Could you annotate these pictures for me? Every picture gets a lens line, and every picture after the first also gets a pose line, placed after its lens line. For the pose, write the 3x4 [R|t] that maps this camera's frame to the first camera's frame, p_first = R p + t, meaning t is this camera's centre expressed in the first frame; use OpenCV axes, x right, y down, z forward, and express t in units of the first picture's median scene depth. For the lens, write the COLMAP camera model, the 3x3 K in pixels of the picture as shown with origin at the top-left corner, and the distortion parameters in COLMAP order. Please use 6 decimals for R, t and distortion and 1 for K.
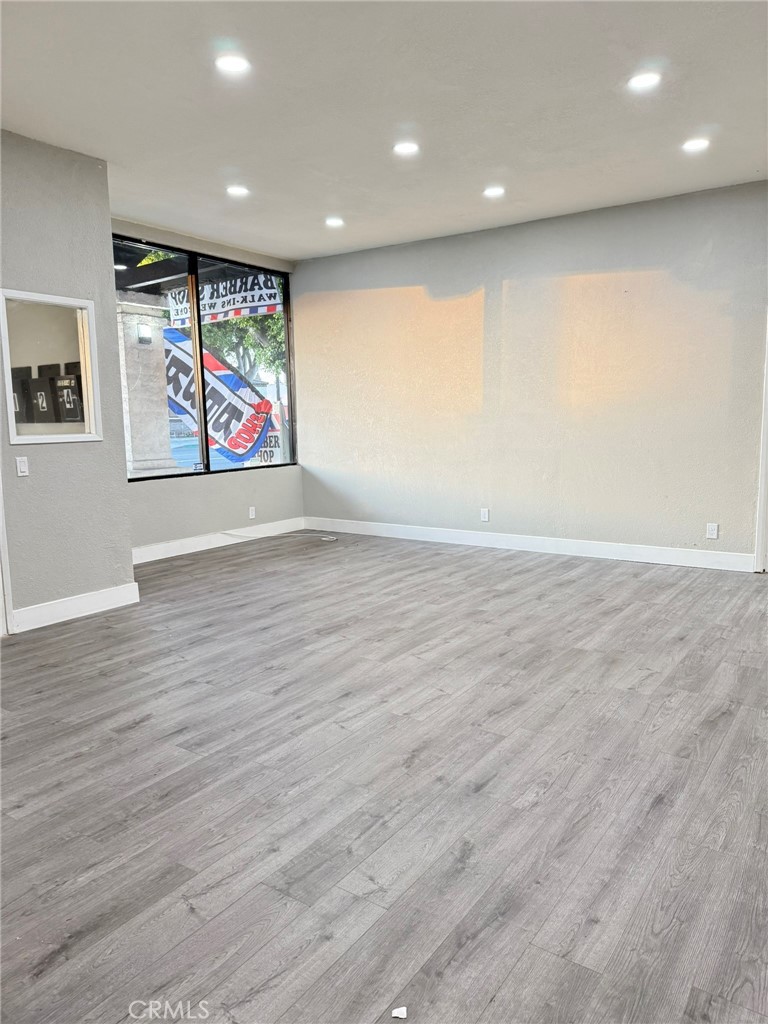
lens RADIAL K [[712.9, 0, 384.0], [0, 712.9, 512.0], [0, 0, 1]] dist [0.072434, -0.094098]
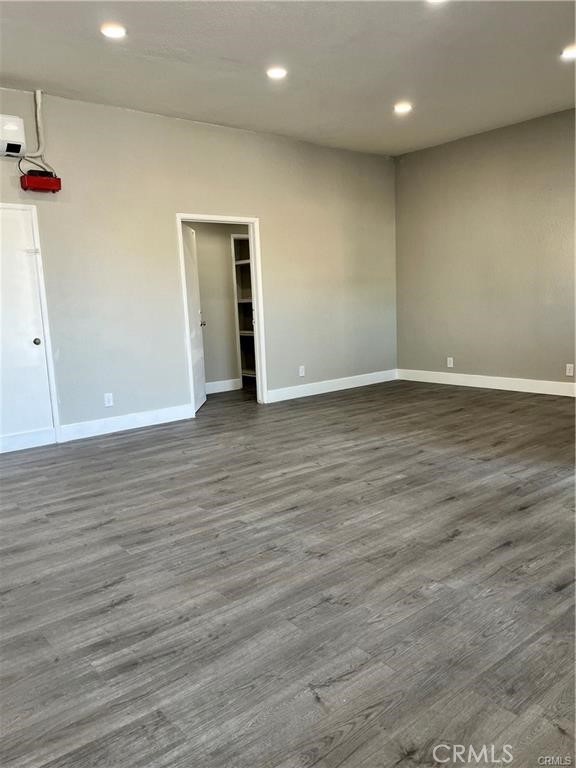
lens RADIAL K [[580.1, 0, 288.0], [0, 580.1, 384.0], [0, 0, 1]] dist [0.077259, -0.133662]
pose [[-0.959444, 0.019908, 0.281194, -0.225572], [0.097785, 0.959072, 0.265744, -0.254598], [-0.264395, 0.282463, -0.922123, 2.156514]]
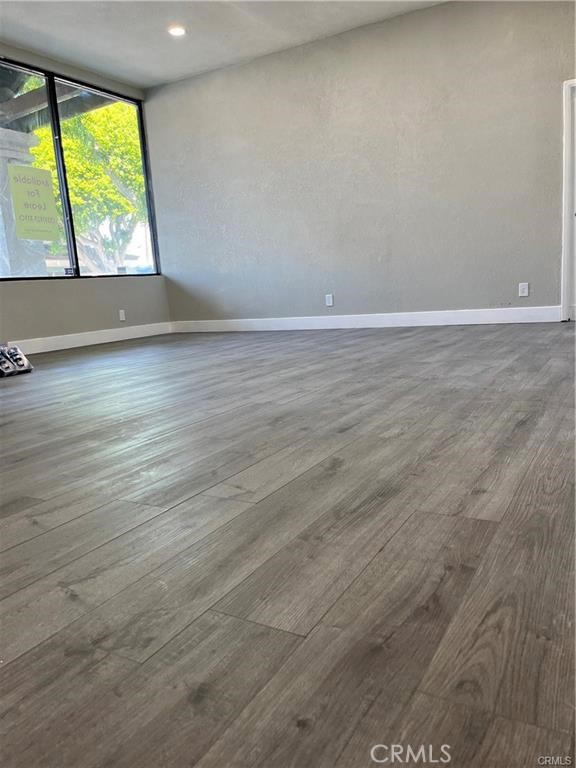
lens RADIAL K [[580.1, 0, 288.0], [0, 580.1, 384.0], [0, 0, 1]] dist [0.077259, -0.133662]
pose [[0.995327, -0.063966, 0.072338, 0.000545], [0.061705, 0.997546, 0.033070, 0.207095], [-0.074276, -0.028452, 0.996832, 0.147670]]
